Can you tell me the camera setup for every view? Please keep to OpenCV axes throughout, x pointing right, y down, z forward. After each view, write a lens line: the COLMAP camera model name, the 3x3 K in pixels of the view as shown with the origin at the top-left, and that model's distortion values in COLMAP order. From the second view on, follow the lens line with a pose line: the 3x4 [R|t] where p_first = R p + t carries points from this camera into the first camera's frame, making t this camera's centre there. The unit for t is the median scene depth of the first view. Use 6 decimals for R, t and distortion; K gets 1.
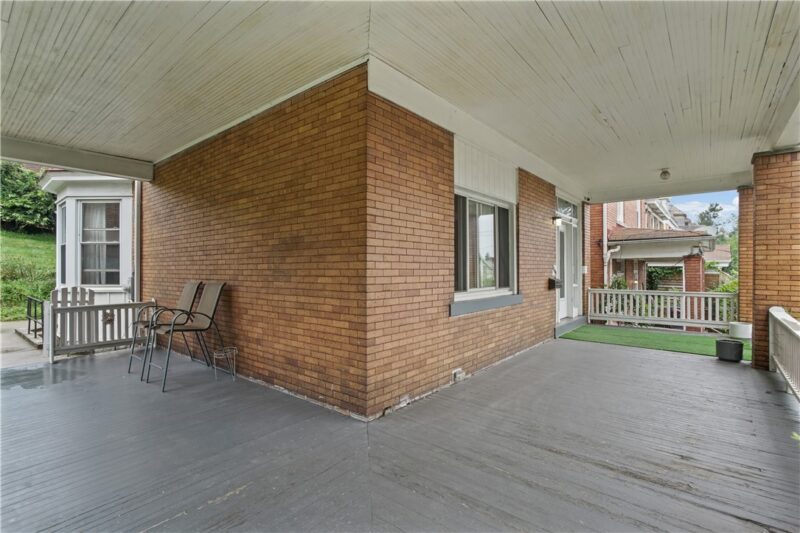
lens RADIAL K [[393.8, 0, 396.2], [0, 393.8, 268.2], [0, 0, 1]] dist [-0.052649, 0.040374]
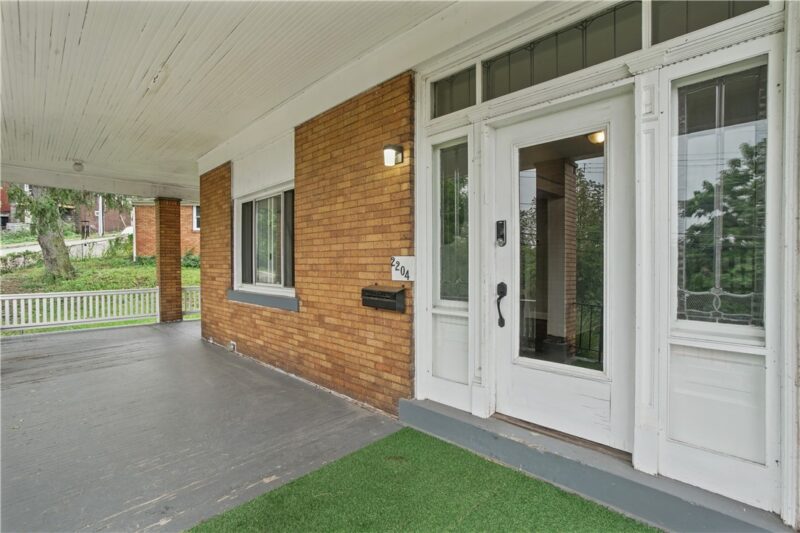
lens RADIAL K [[393.8, 0, 396.2], [0, 393.8, 268.2], [0, 0, 1]] dist [-0.052649, 0.040374]
pose [[-0.133856, 0.017060, -0.990854, 1.073661], [0.006995, 0.999843, 0.016270, -0.002059], [0.990976, -0.004753, -0.133954, 1.350801]]
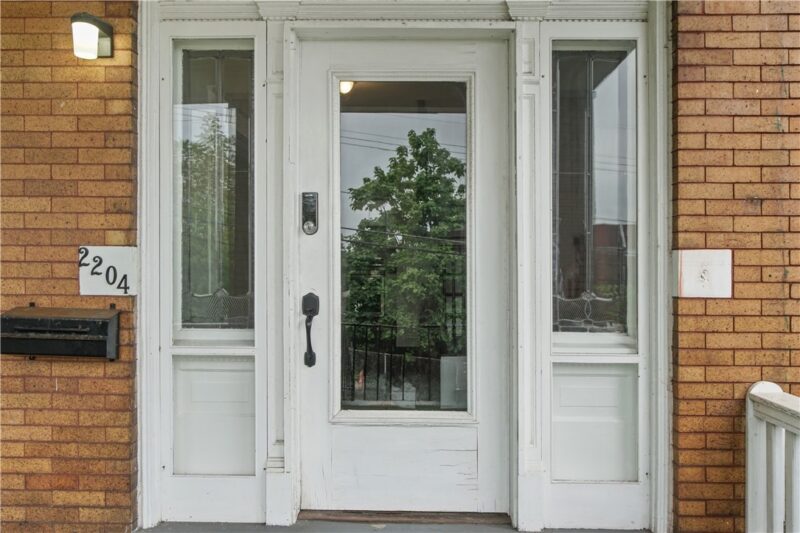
lens RADIAL K [[602.0, 0, 400.0], [0, 602.0, 266.5], [0, 0, 1]] dist [-0.001018, -0.000343]
pose [[0.598471, 0.006775, -0.801116, 0.984228], [-0.004217, 0.999977, 0.005307, 0.001127], [0.801134, 0.000203, 0.598485, 1.200512]]
